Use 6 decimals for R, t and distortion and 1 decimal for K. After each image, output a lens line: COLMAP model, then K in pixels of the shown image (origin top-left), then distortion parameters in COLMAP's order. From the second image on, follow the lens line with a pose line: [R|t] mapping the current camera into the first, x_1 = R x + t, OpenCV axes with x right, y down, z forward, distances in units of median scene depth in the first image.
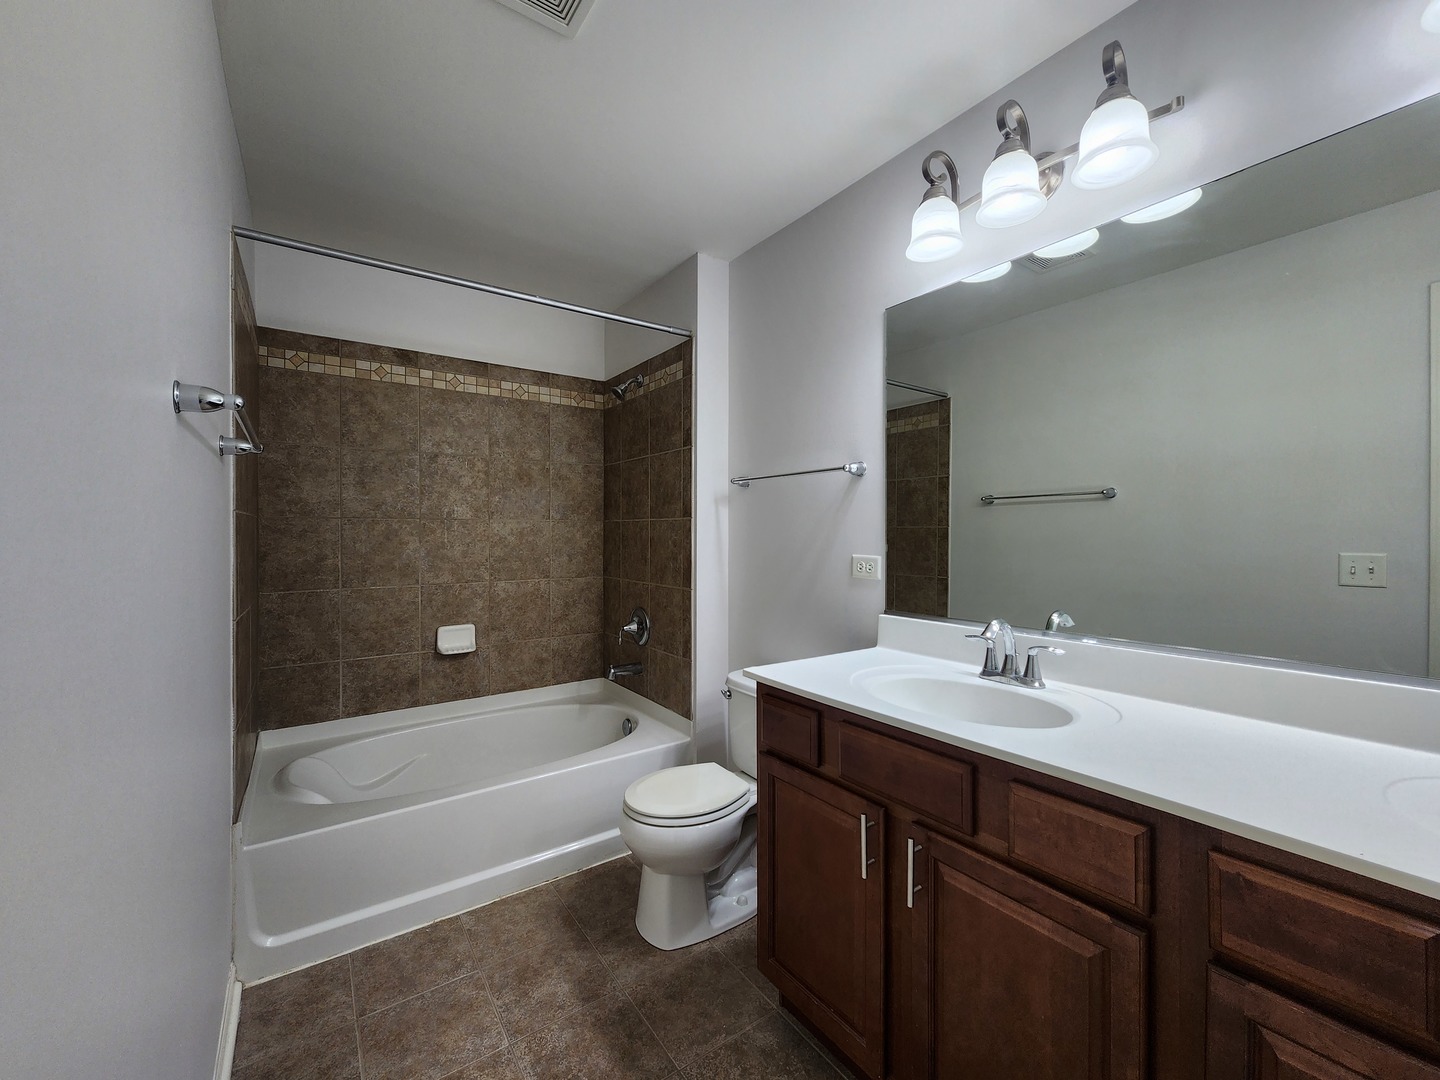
lens RADIAL K [[592.3, 0, 720.3], [0, 592.3, 533.8], [0, 0, 1]] dist [-0.000132, -0.000839]
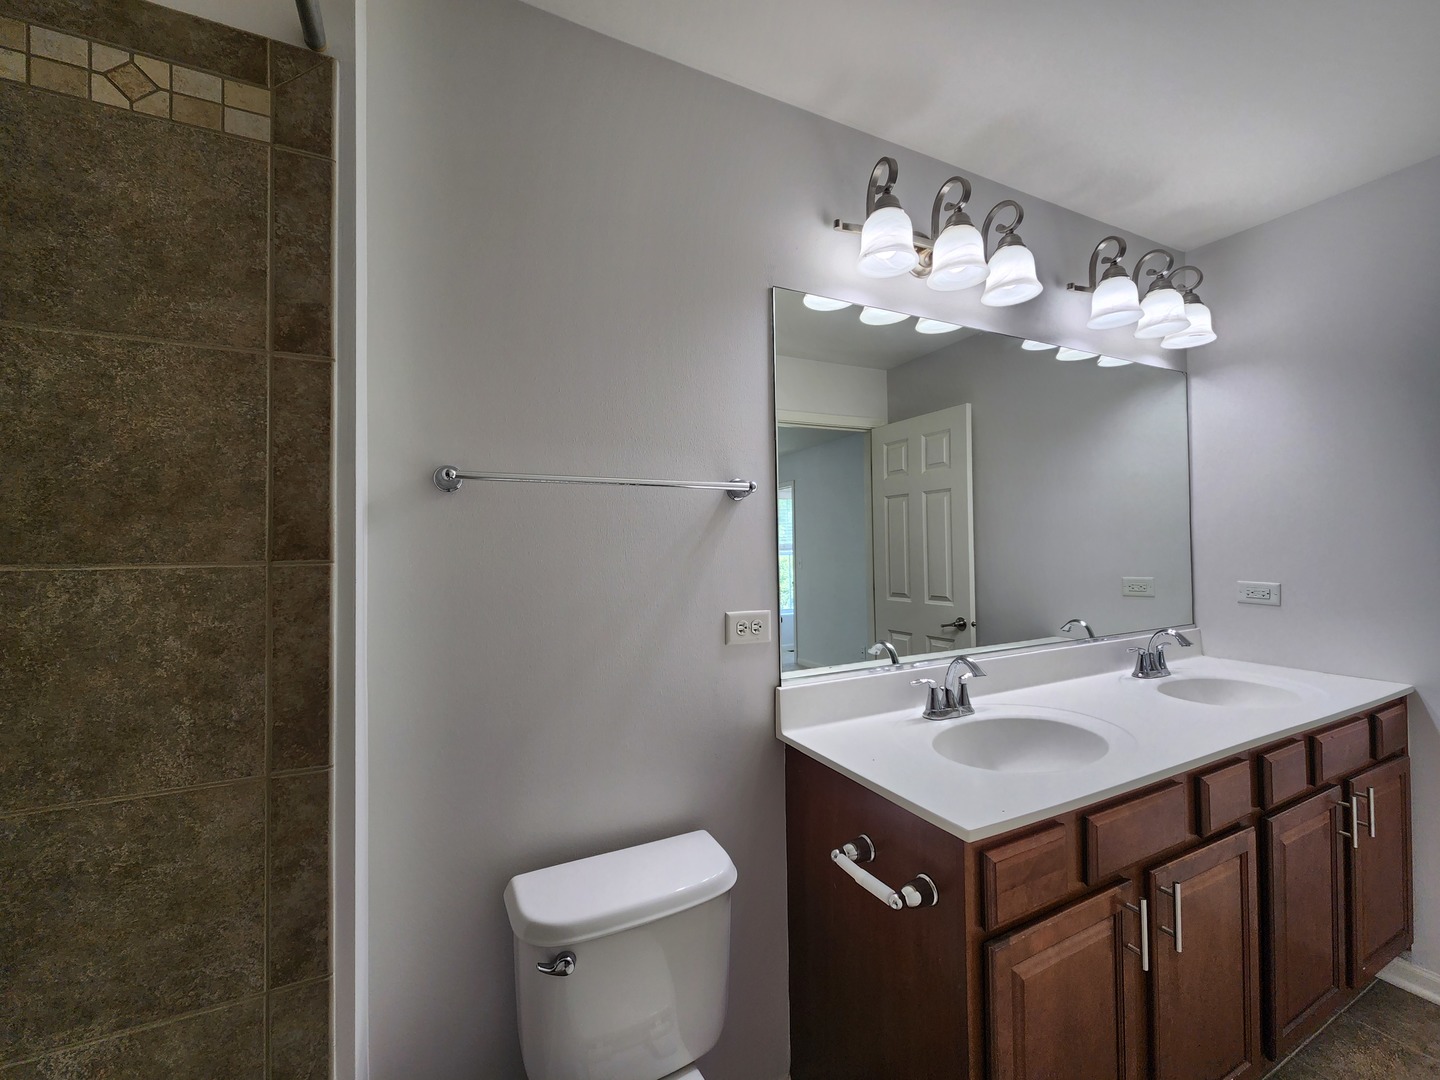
lens RADIAL K [[592.3, 0, 720.3], [0, 592.3, 533.8], [0, 0, 1]] dist [-0.000132, -0.000839]
pose [[0.147934, 0.014691, 0.988888, -0.351679], [0.010686, 0.999808, -0.016452, -0.034274], [-0.988939, 0.013001, 0.147749, 0.698430]]
